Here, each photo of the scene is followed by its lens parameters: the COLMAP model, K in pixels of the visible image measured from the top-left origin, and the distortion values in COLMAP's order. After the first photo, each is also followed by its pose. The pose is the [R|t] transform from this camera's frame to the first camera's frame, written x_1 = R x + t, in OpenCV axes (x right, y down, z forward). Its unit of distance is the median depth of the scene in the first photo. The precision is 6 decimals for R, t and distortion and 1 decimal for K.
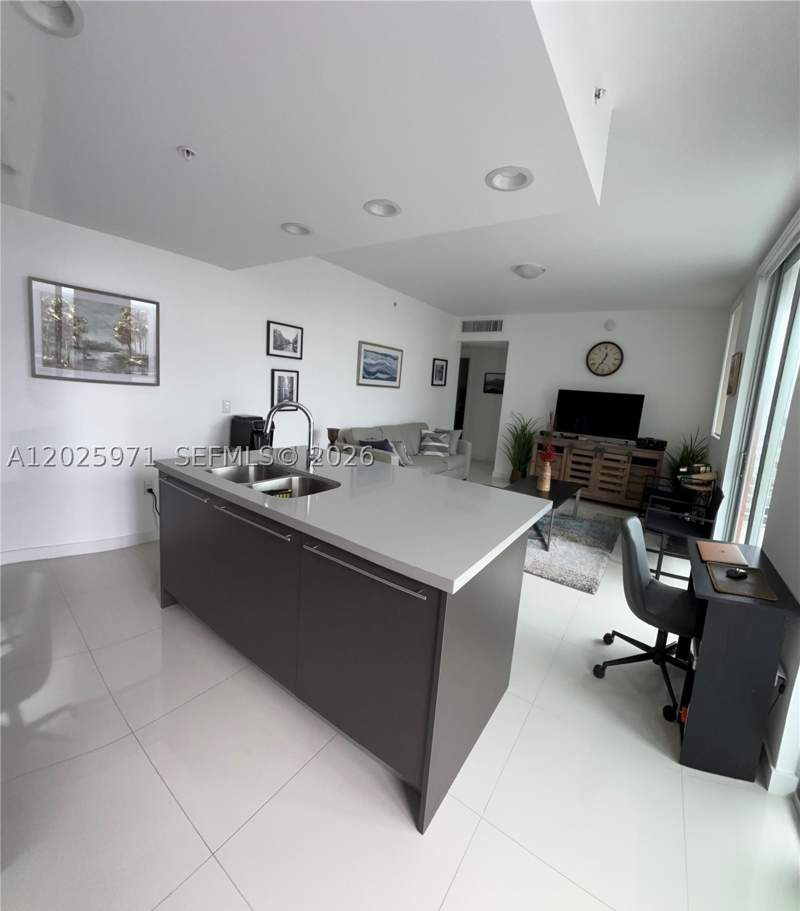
lens RADIAL K [[382.1, 0, 415.0], [0, 382.1, 439.4], [0, 0, 1]] dist [-0.027670, 0.000491]
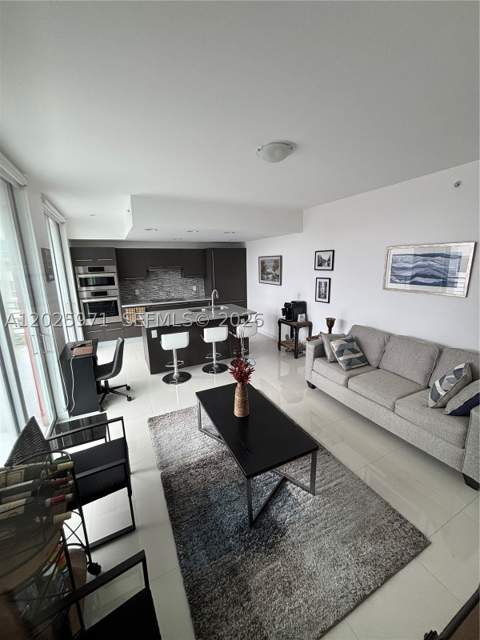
lens RADIAL K [[259.0, 0, 241.9], [0, 259.0, 319.3], [0, 0, 1]] dist [0.002491, 0.000354]
pose [[-0.488121, 0.120861, -0.864367, 0.810352], [-0.138567, 0.967072, 0.213473, -0.193335], [0.861706, 0.223974, -0.455300, 1.211401]]
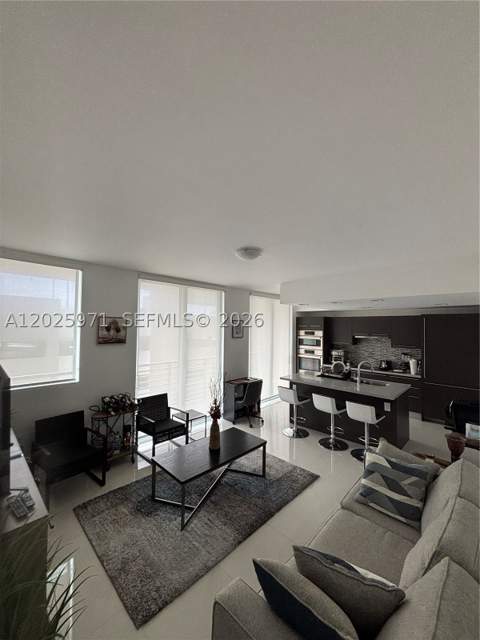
lens RADIAL K [[259.0, 0, 240.2], [0, 259.0, 319.1], [0, 0, 1]] dist [0.002491, 0.000354]
pose [[-0.980773, -0.084653, 0.175835, 0.165007], [-0.063748, 0.990565, 0.121315, -0.326646], [-0.184446, 0.107773, -0.976916, 1.668945]]
